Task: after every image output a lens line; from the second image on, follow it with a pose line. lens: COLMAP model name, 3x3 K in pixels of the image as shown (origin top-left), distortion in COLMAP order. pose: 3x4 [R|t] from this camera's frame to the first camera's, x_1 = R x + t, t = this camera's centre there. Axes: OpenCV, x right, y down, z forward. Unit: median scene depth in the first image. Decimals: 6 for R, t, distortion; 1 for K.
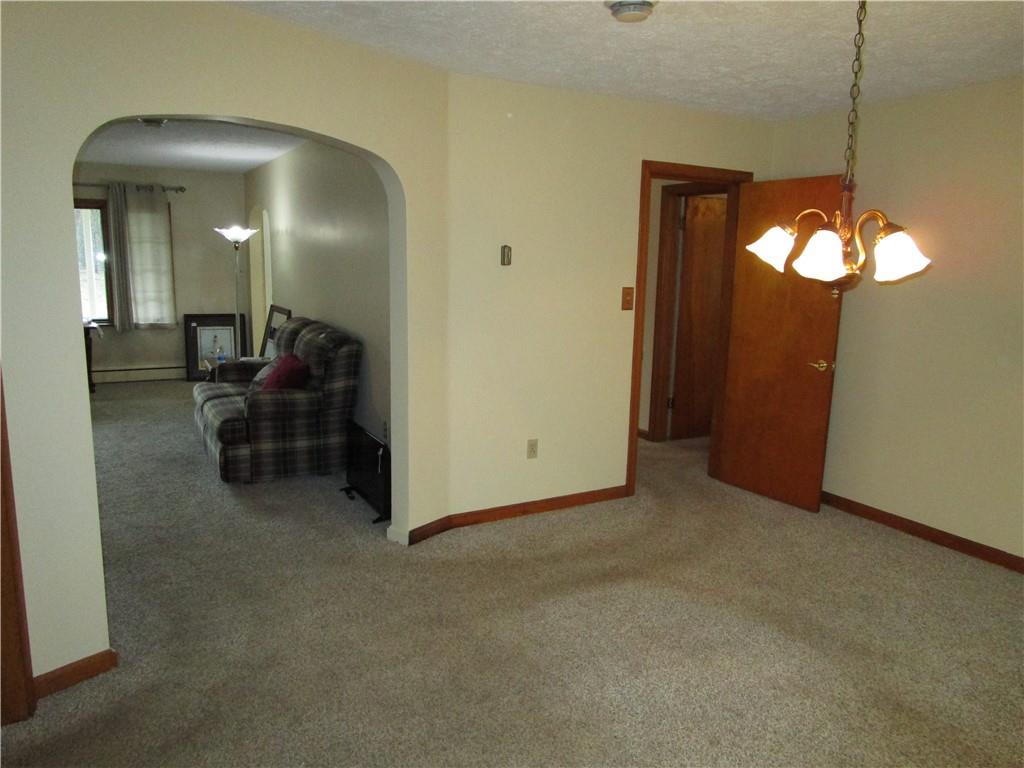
lens RADIAL K [[725.2, 0, 510.7], [0, 725.2, 391.2], [0, 0, 1]] dist [-0.026237, 0.004388]
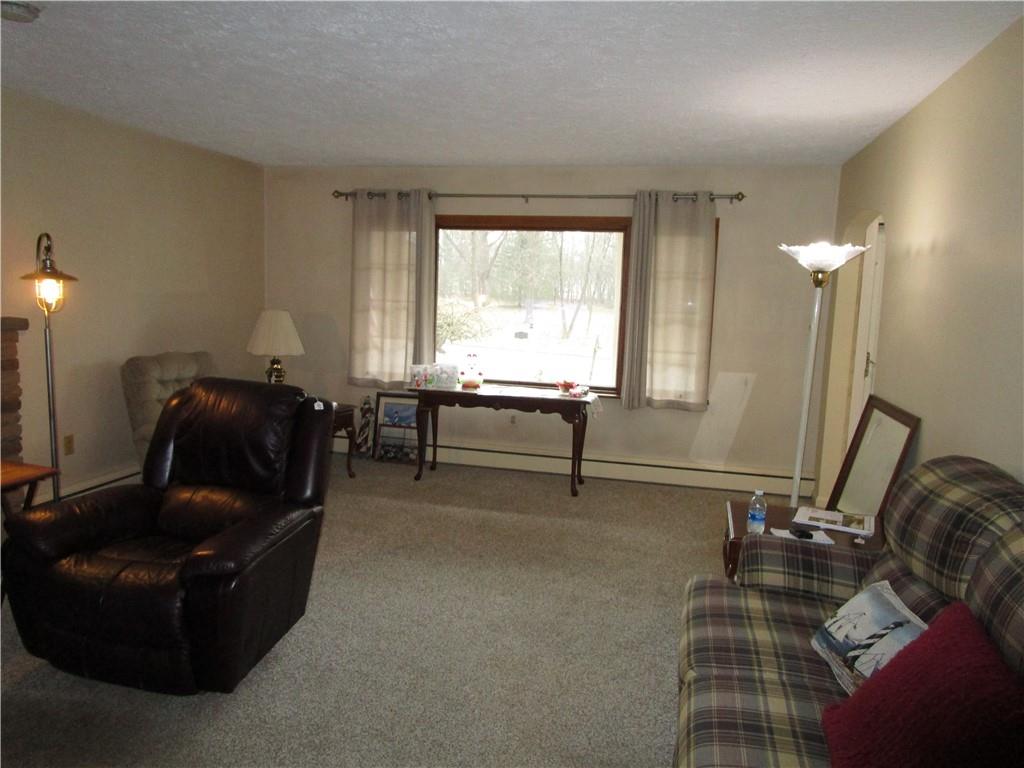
lens RADIAL K [[725.2, 0, 507.7], [0, 725.2, 386.6], [0, 0, 1]] dist [-0.026237, 0.004388]
pose [[0.731484, 0.090794, -0.675787, -0.164503], [-0.143604, 0.989379, -0.022514, -0.072815], [0.666565, 0.113515, 0.736753, 0.424332]]
